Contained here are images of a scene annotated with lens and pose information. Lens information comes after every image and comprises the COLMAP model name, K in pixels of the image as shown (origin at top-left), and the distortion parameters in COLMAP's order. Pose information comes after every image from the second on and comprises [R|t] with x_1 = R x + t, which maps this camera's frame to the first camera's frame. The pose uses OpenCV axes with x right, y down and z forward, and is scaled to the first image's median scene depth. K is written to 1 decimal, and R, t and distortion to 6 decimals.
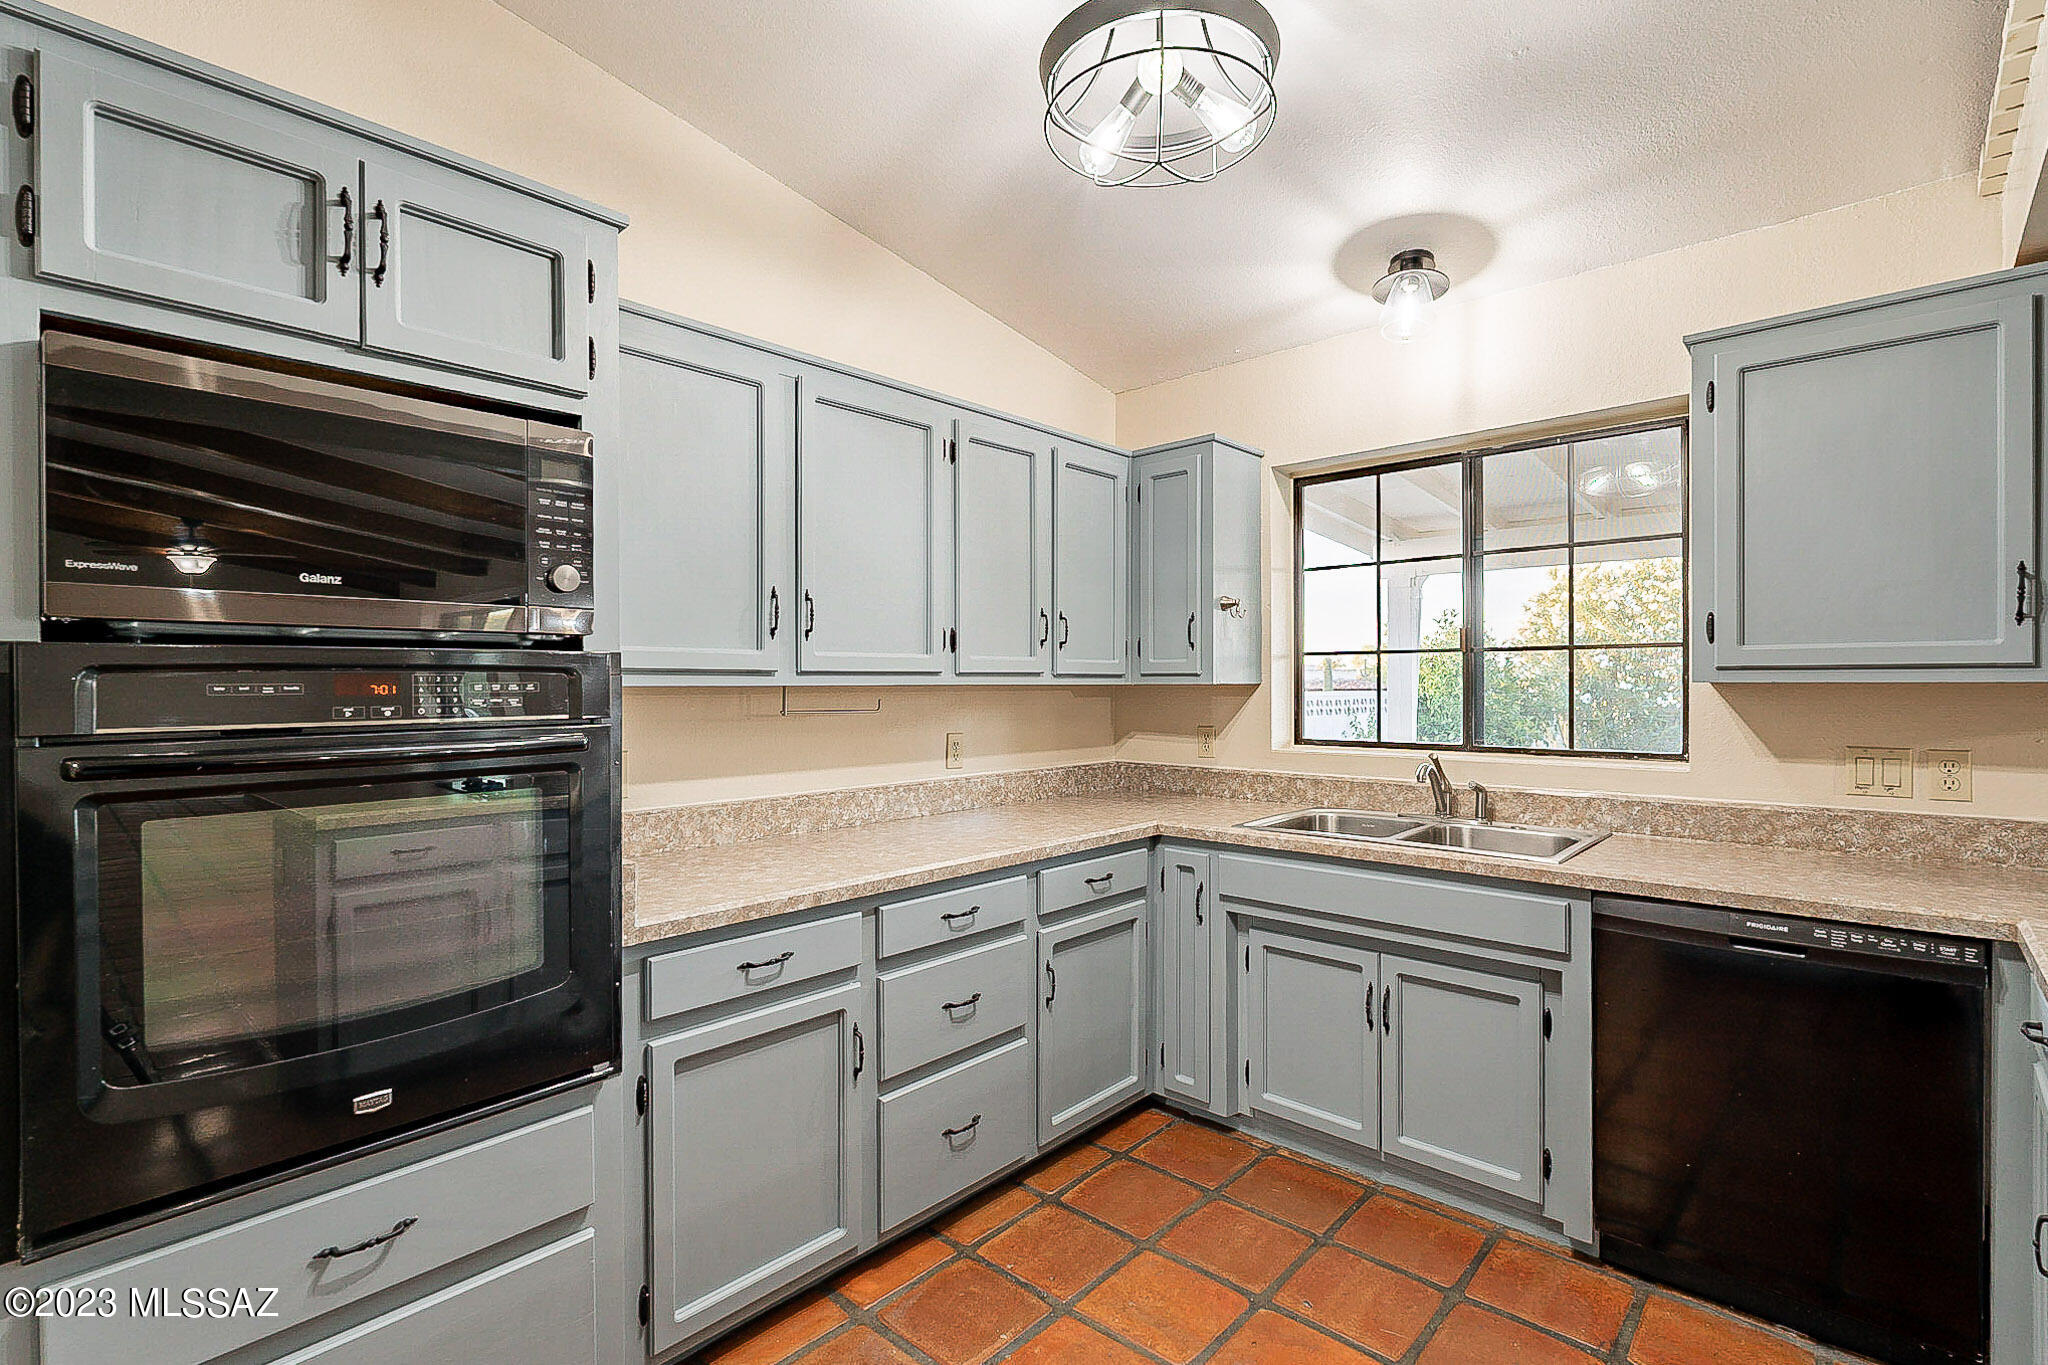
lens RADIAL K [[948.0, 0, 1013.1], [0, 948.0, 682.2], [0, 0, 1]] dist [0.002421, 0.000146]
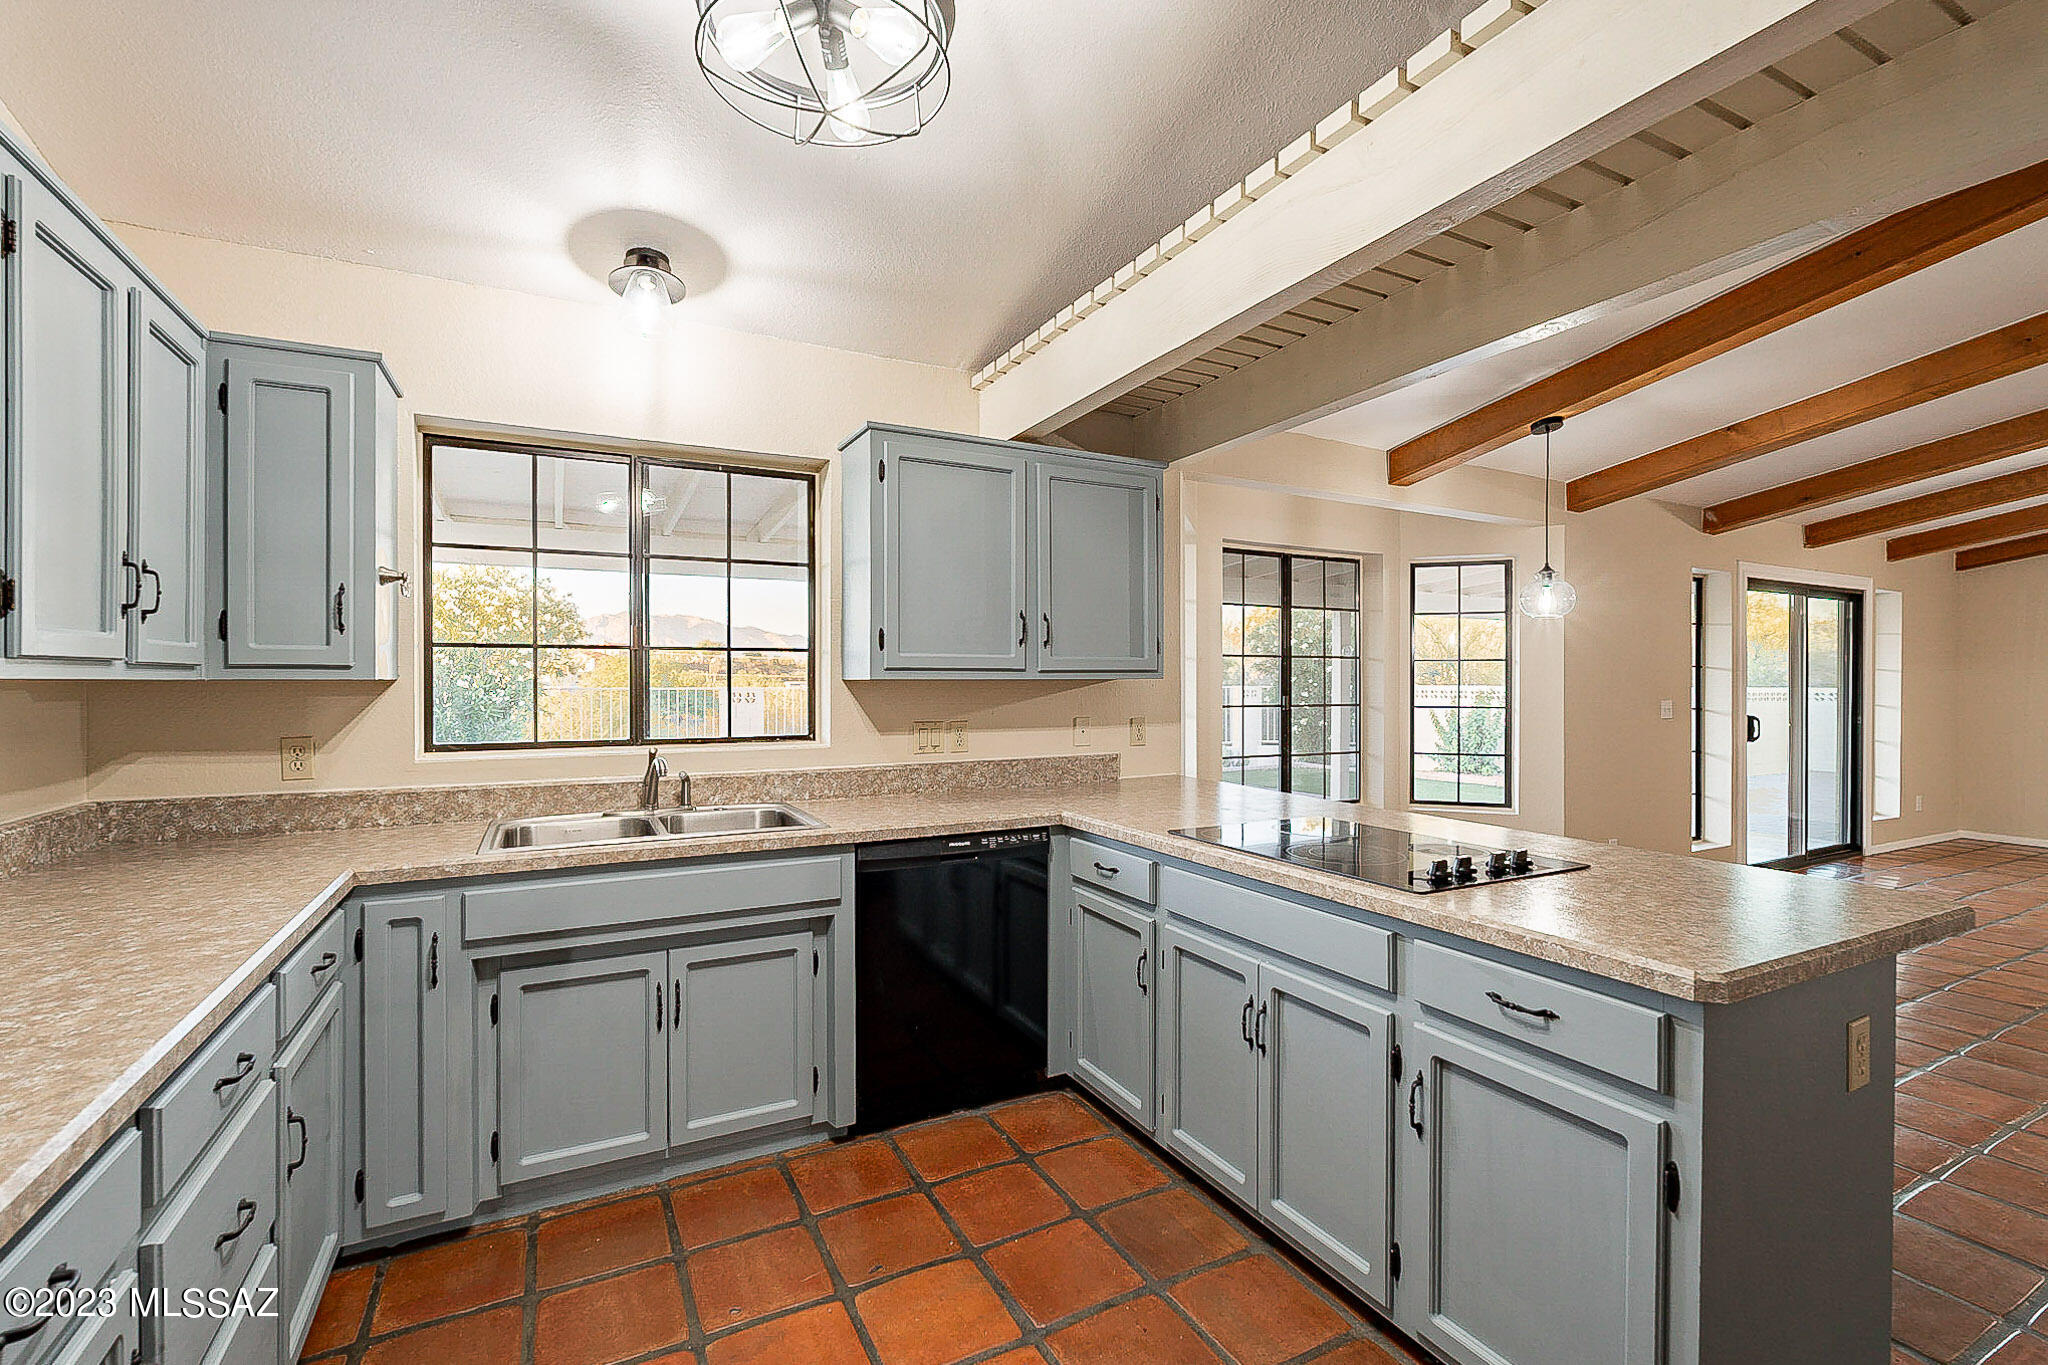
lens RADIAL K [[907.4, 0, 1024.0], [0, 907.4, 682.5], [0, 0, 1]] dist [0.000177, 0.000270]
pose [[0.331256, 0.000324, 0.943541, -0.383205], [-0.001987, 0.999998, 0.000354, 0.003697], [-0.943539, -0.001992, 0.331256, 0.328524]]
